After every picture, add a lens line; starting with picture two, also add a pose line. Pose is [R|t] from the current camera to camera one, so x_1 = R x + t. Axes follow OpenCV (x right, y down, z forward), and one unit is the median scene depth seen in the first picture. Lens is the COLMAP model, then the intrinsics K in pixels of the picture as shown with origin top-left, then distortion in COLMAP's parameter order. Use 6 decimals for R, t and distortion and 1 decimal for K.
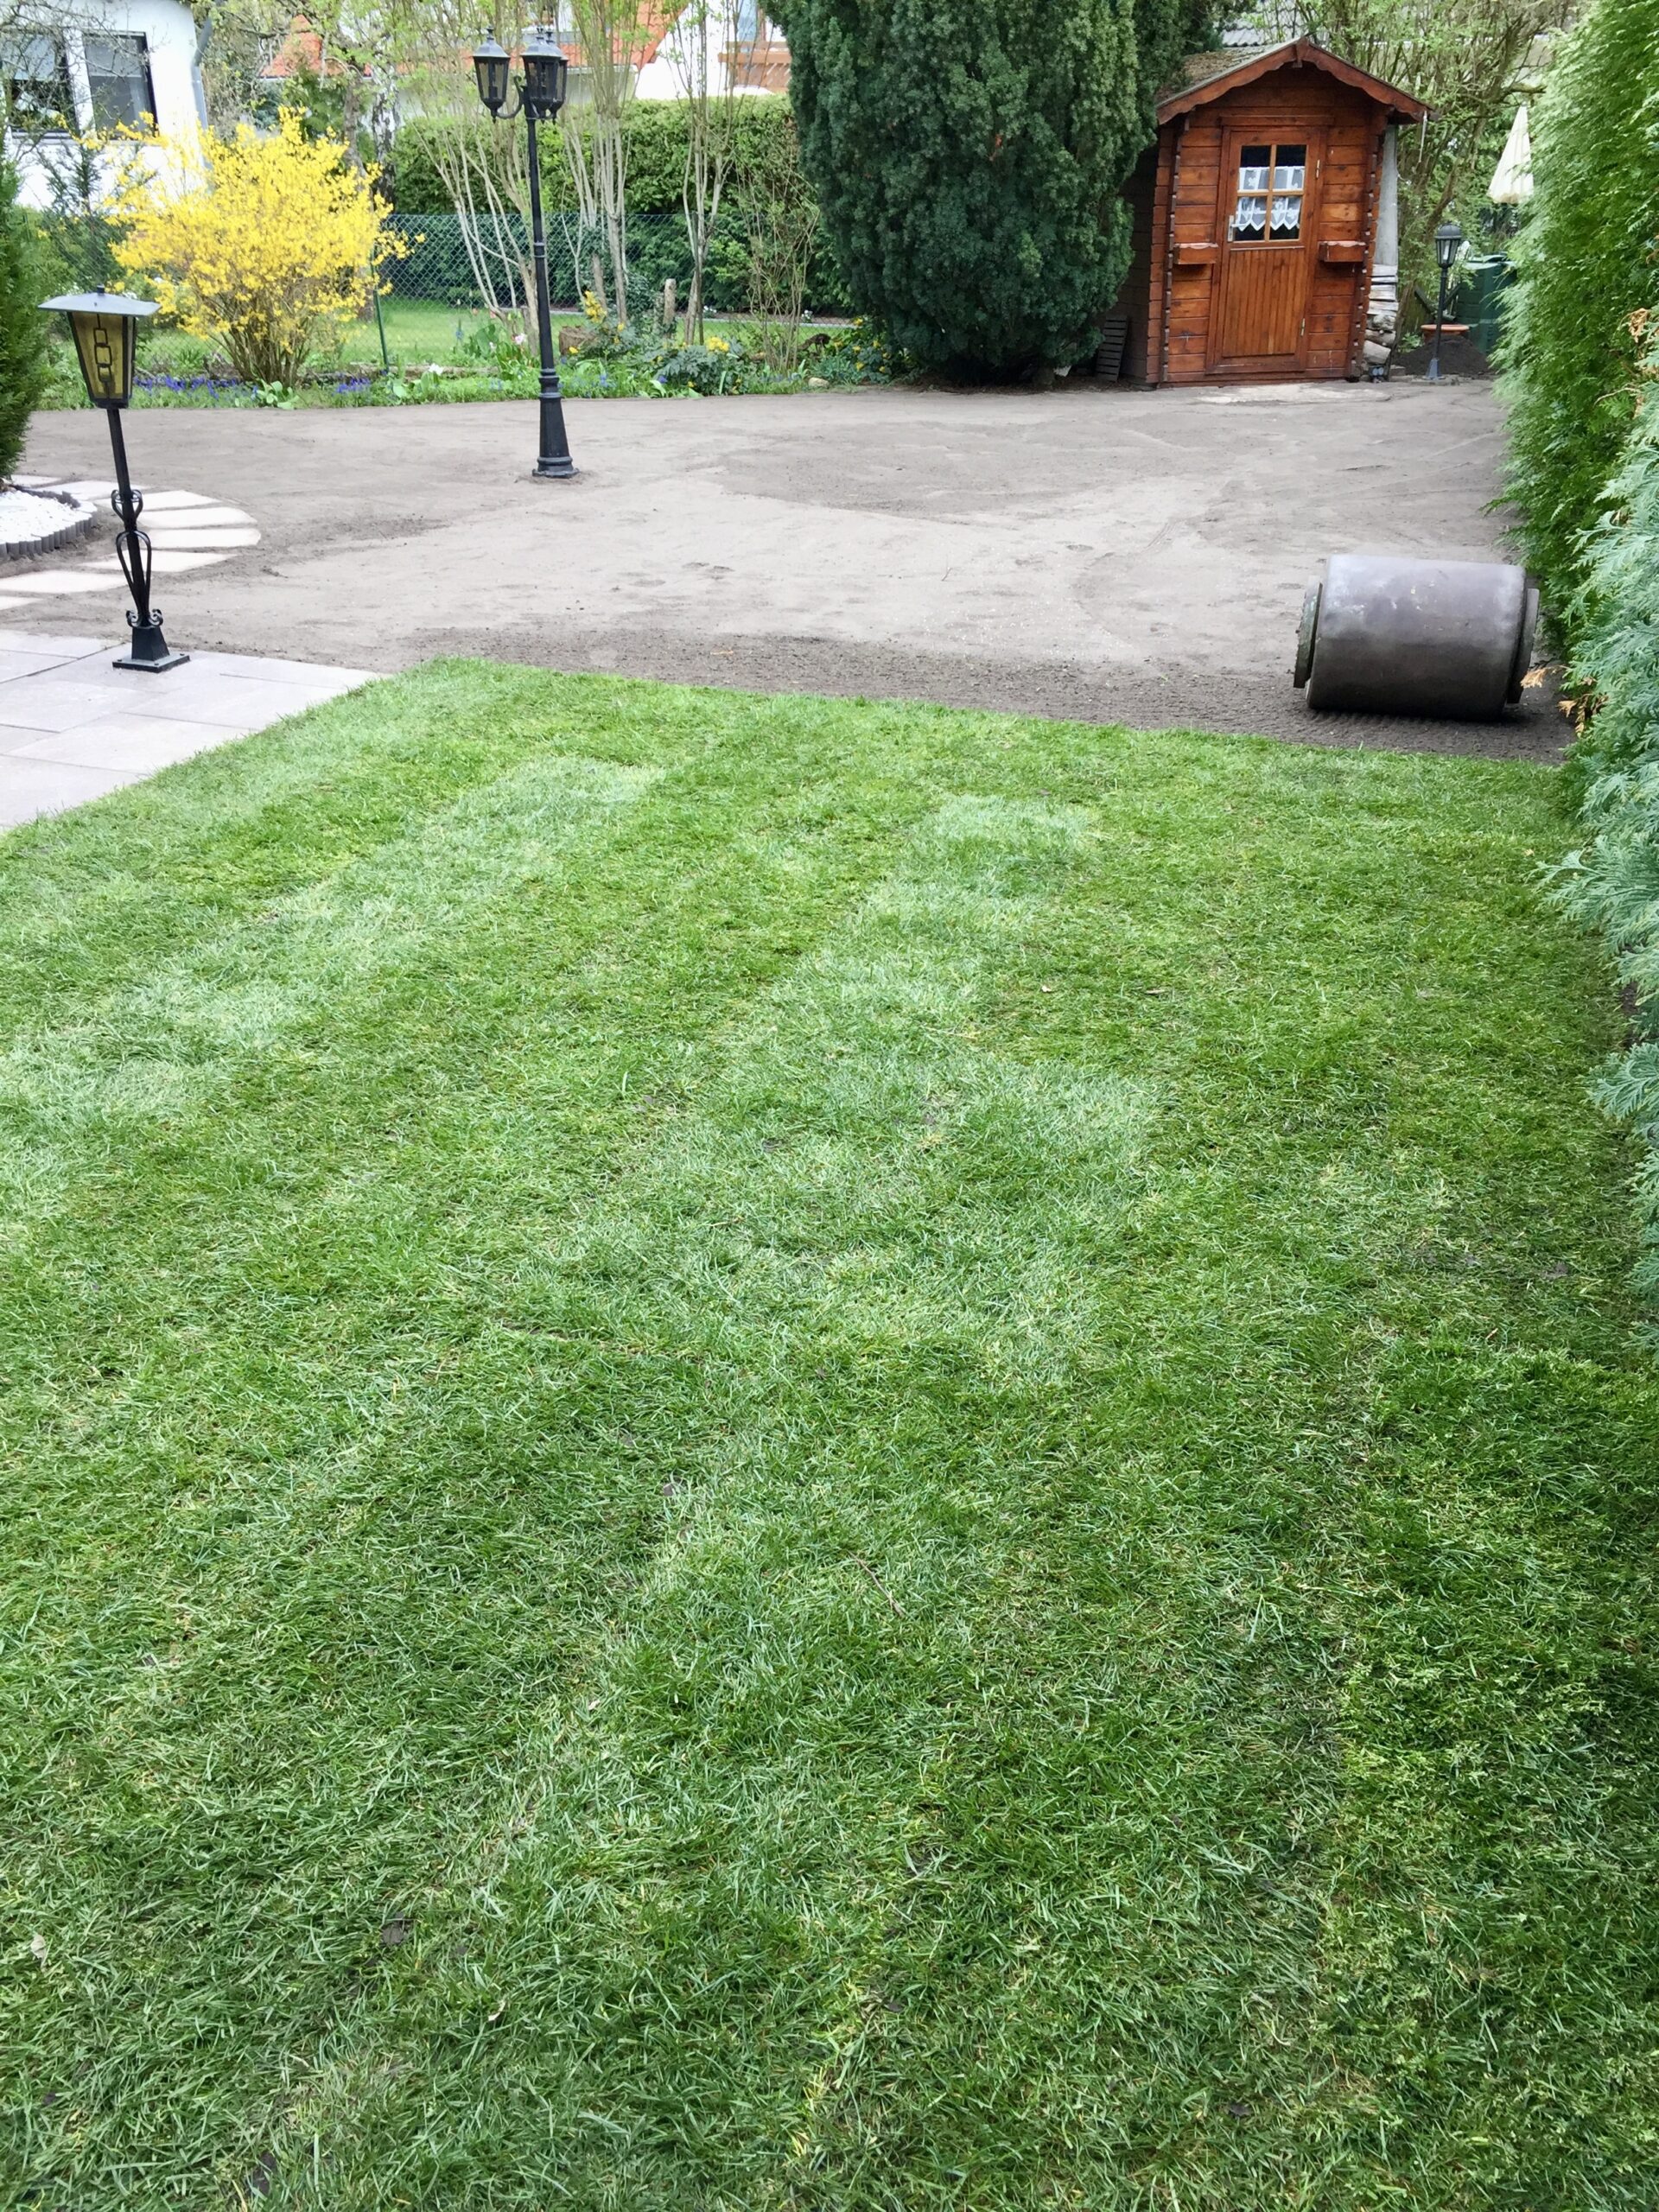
lens RADIAL K [[1961.3, 0, 848.0], [0, 1961.3, 1124.7], [0, 0, 1]] dist [0.064659, -0.089860]
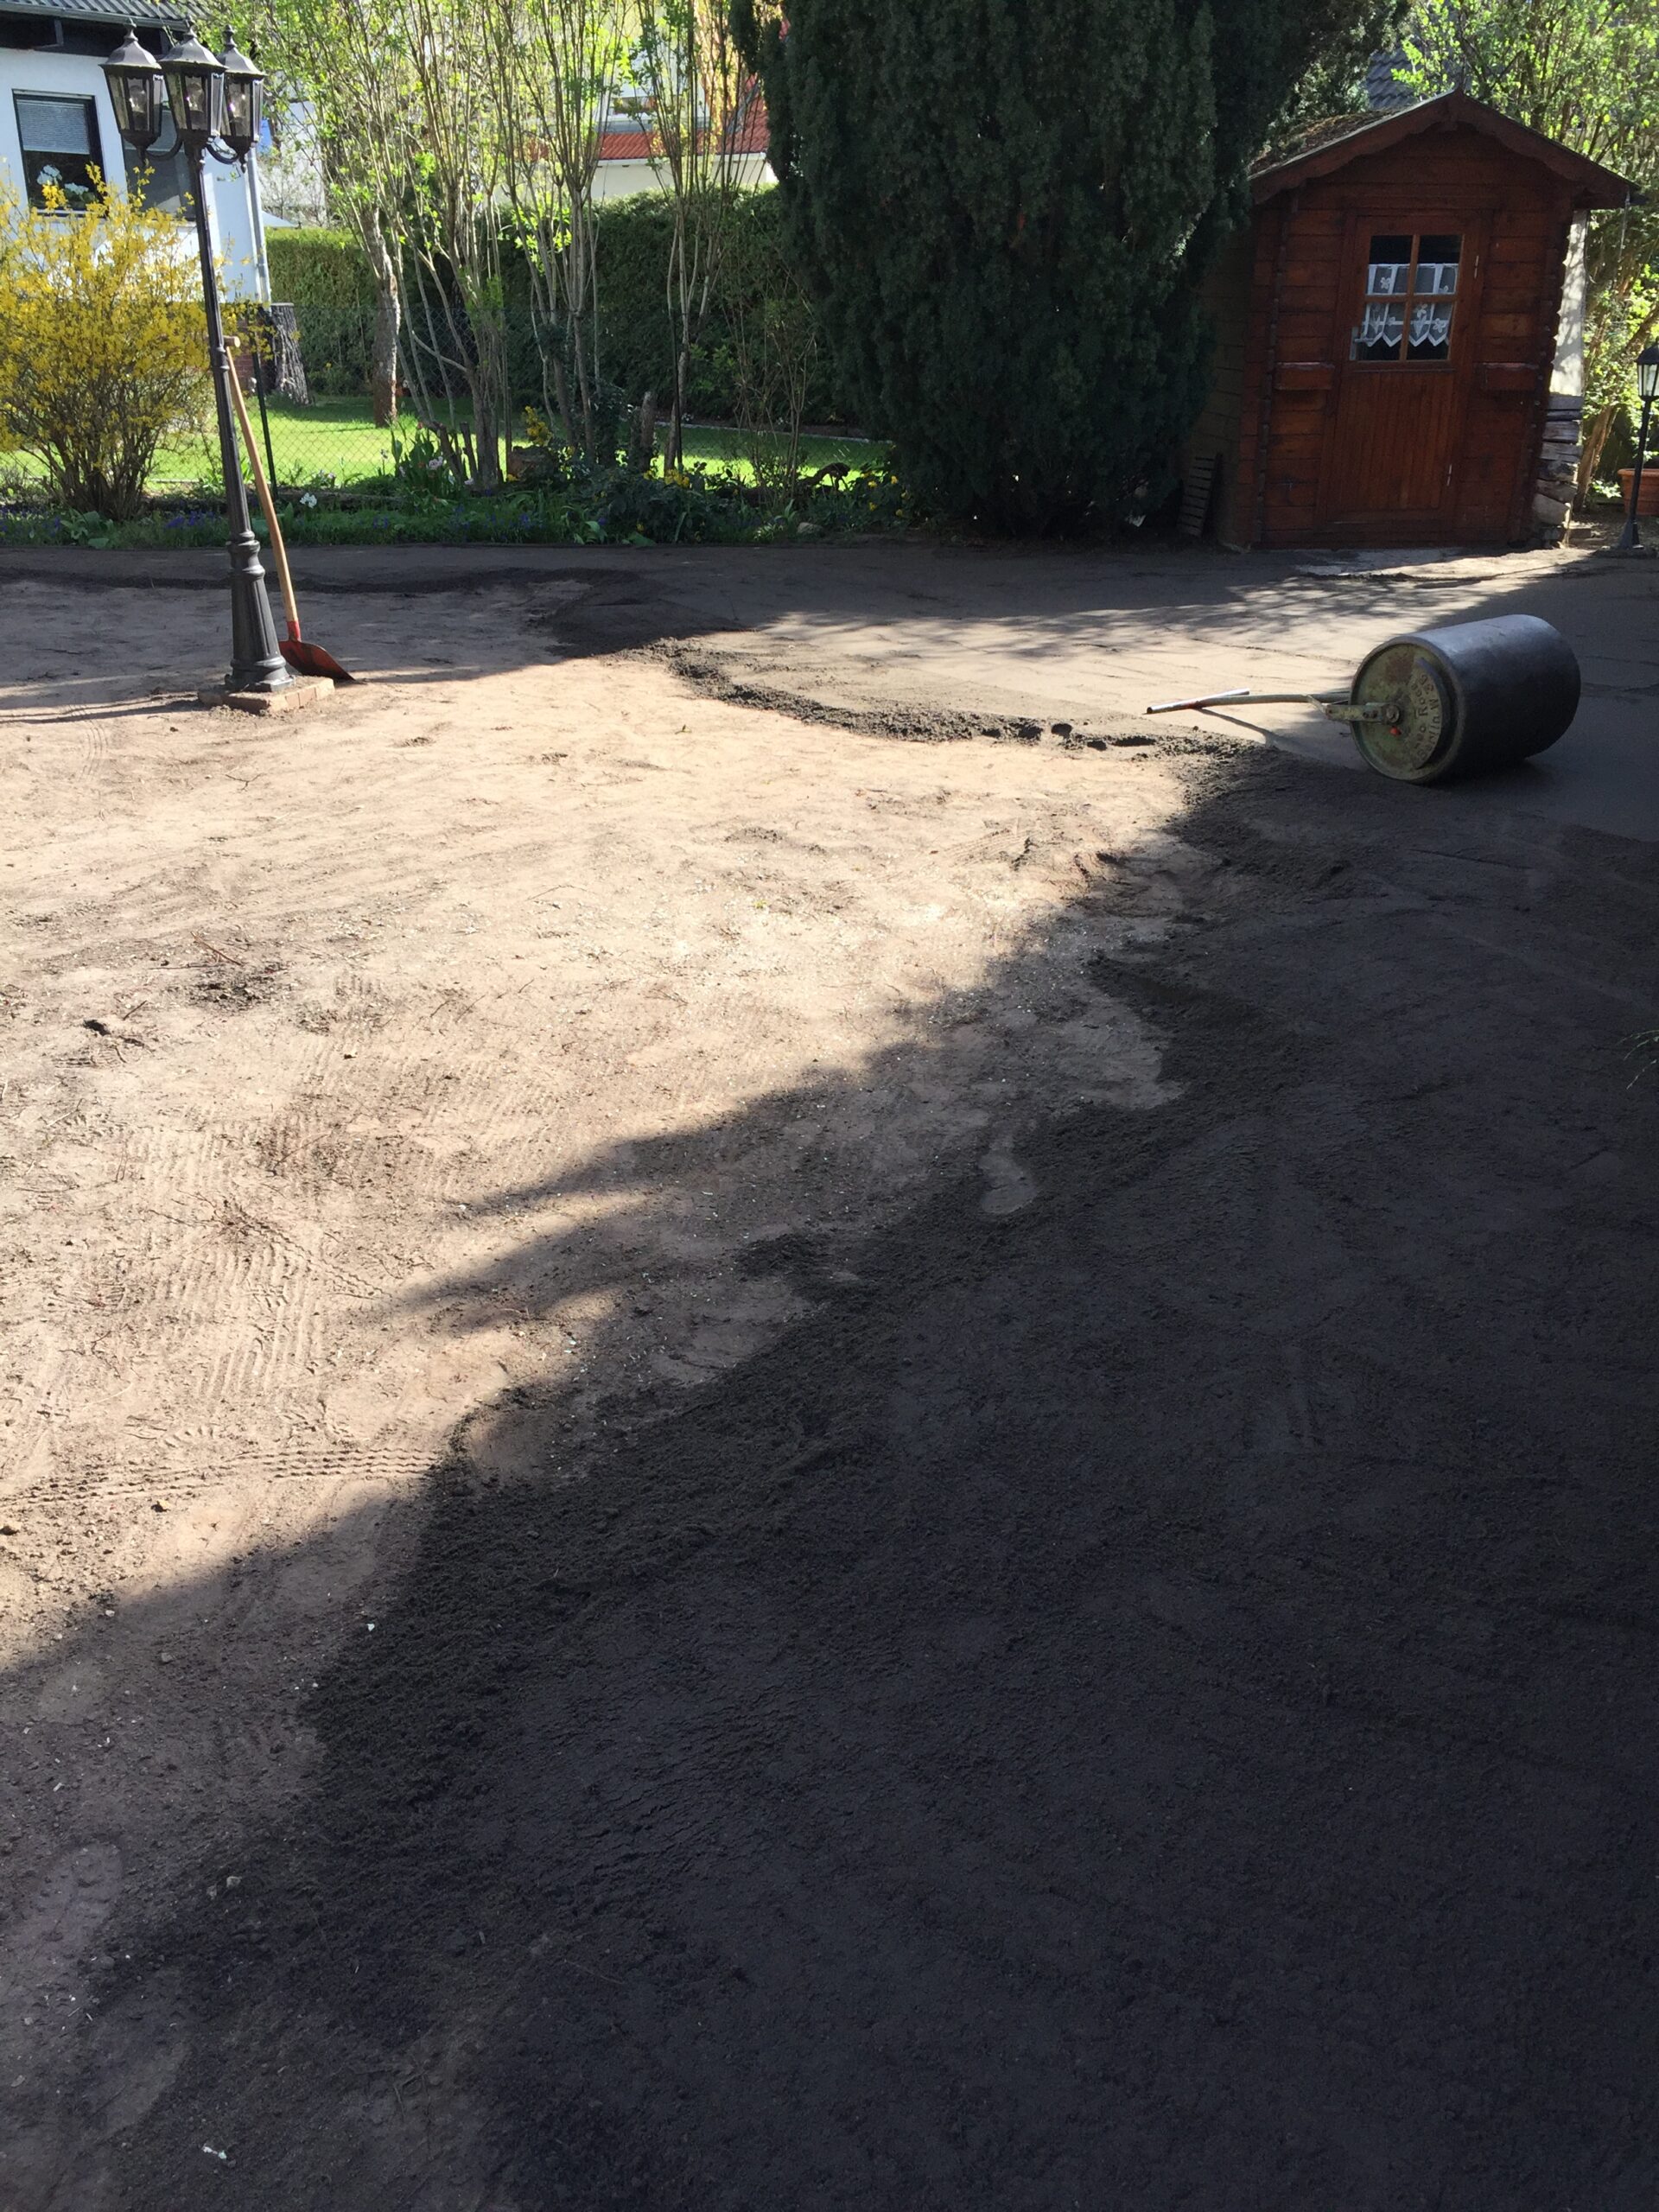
lens RADIAL K [[1961.3, 0, 848.3], [0, 1961.3, 1103.0], [0, 0, 1]] dist [0.064659, -0.089860]
pose [[0.993577, 0.056154, -0.098242, 0.092884], [-0.061142, 0.996949, -0.048521, -0.119741], [0.095218, 0.054216, 0.993979, 0.256821]]
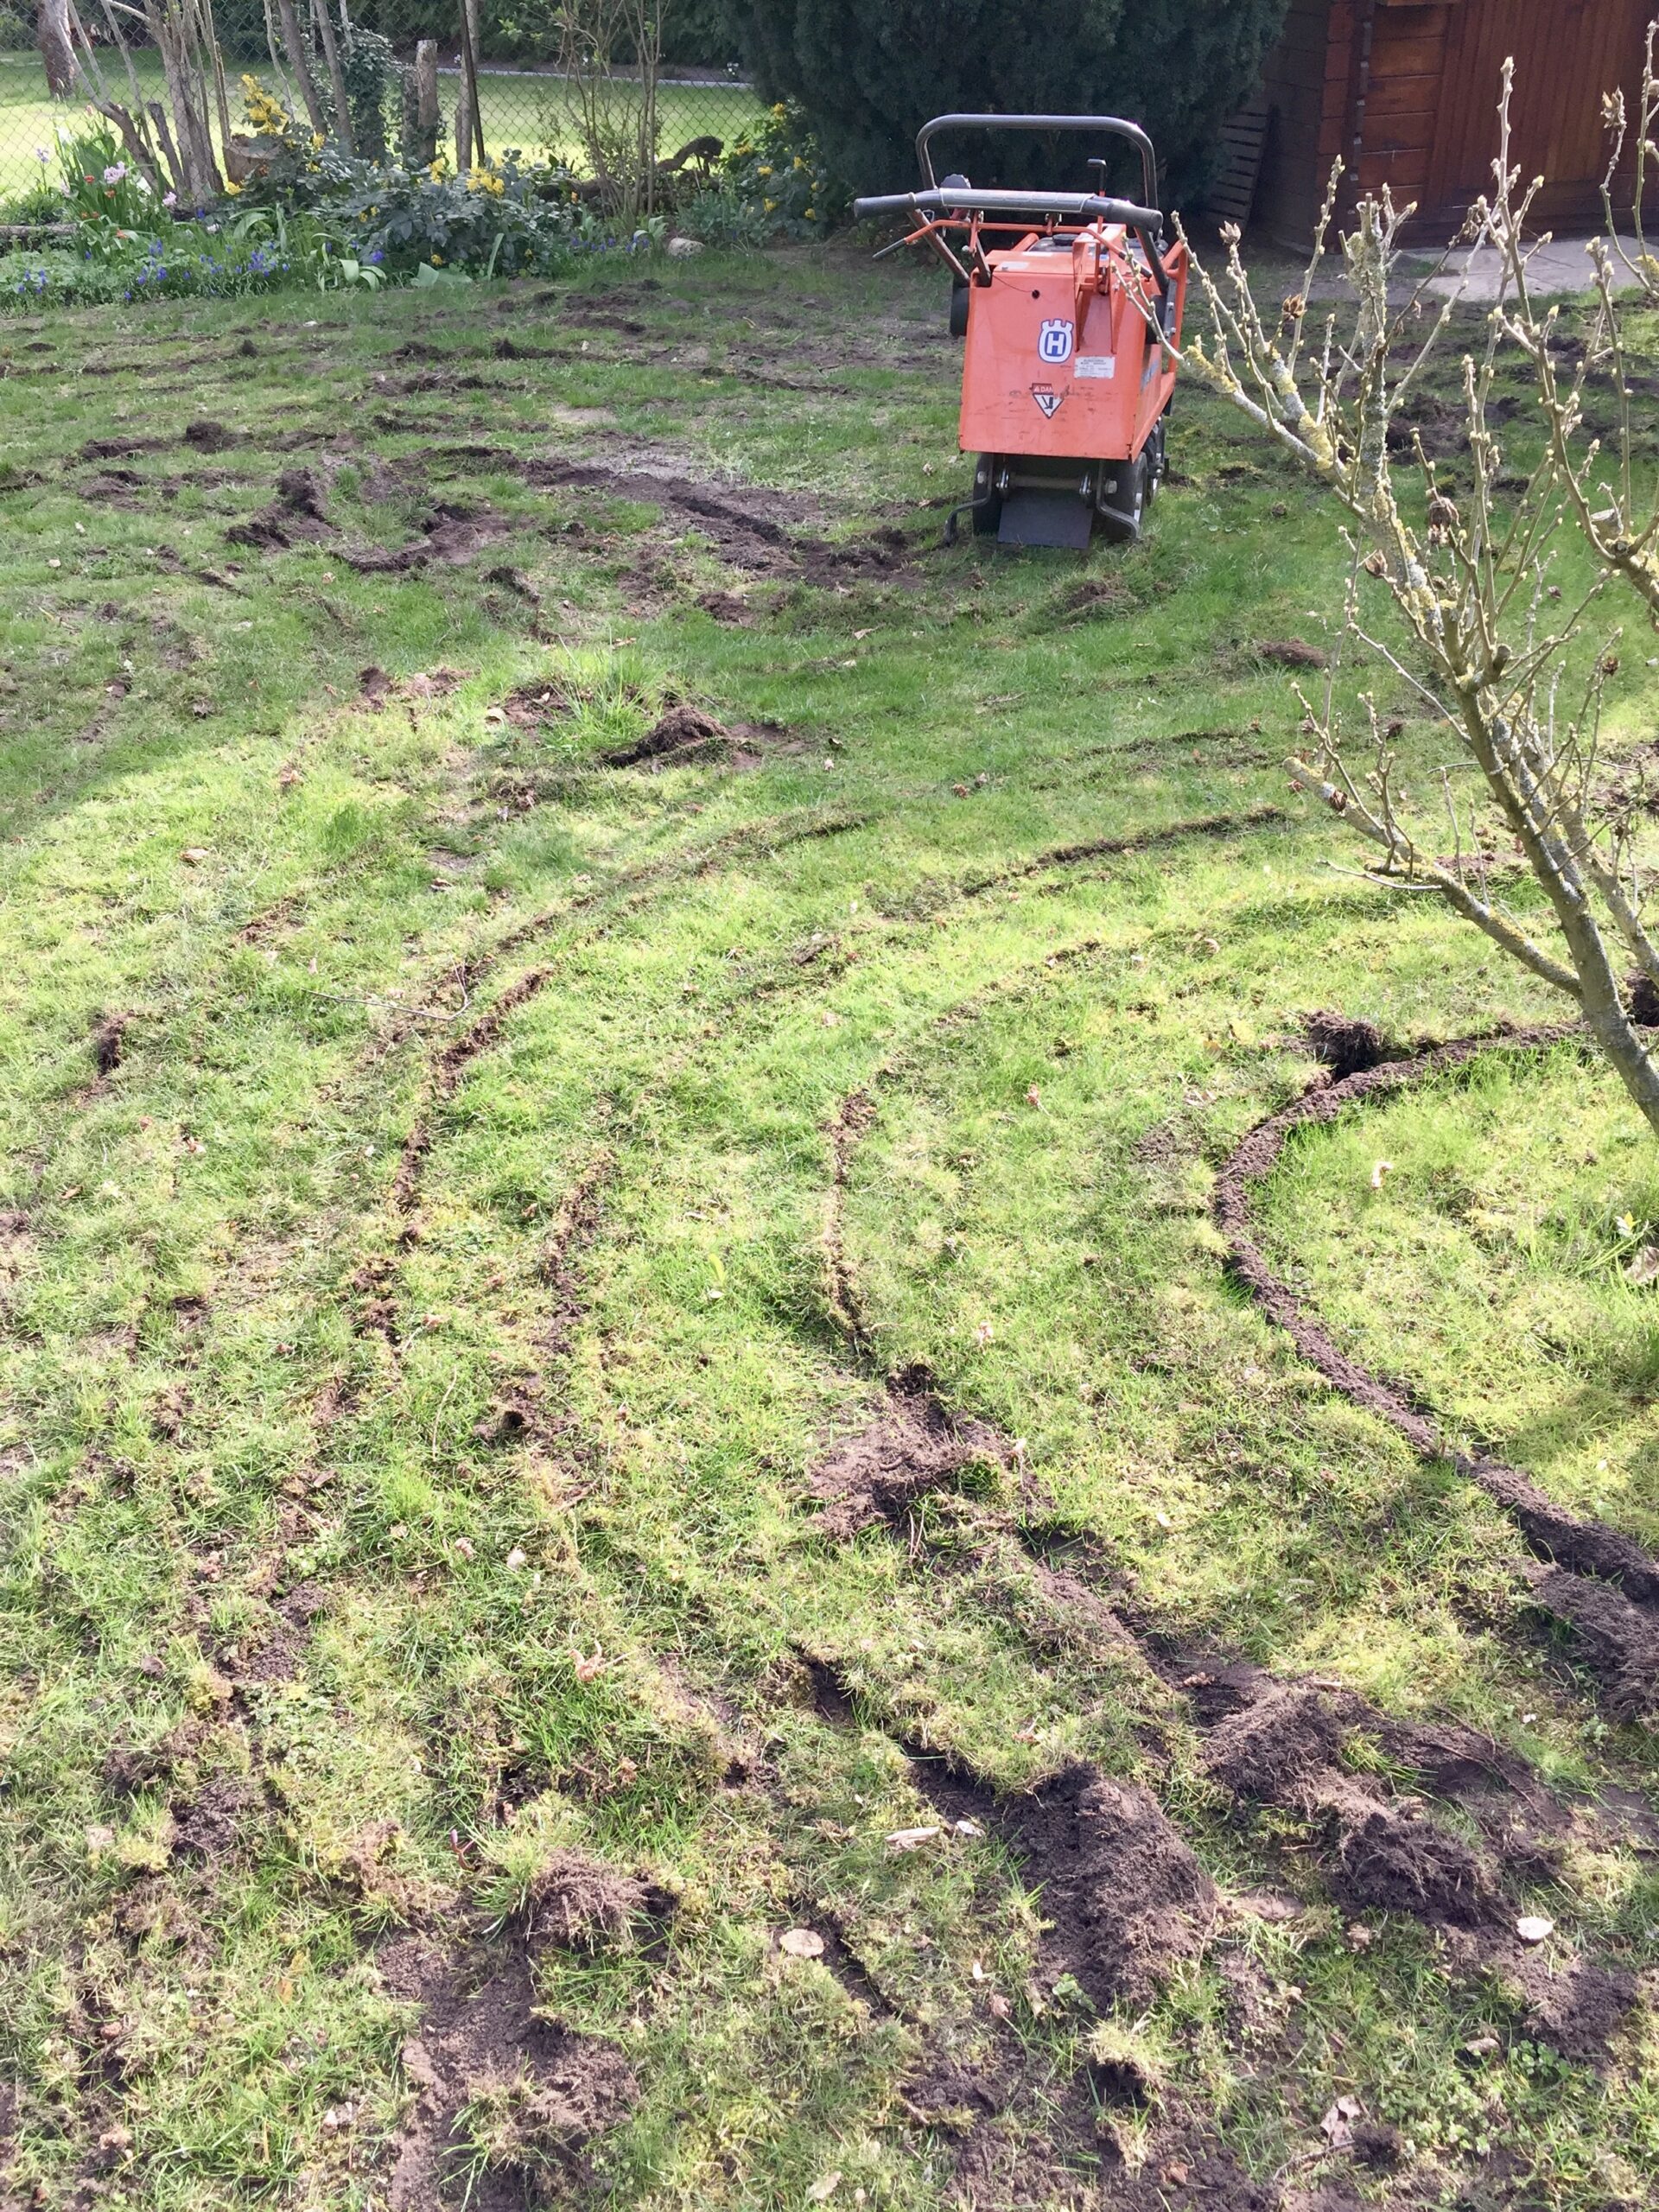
lens RADIAL K [[1961.3, 0, 843.9], [0, 1961.3, 1095.7], [0, 0, 1]] dist [0.064659, -0.089860]
pose [[0.999833, -0.011170, -0.014460, 0.033900], [0.012720, 0.993630, 0.111970, -0.218735], [0.013117, -0.112135, 0.993606, 0.469543]]
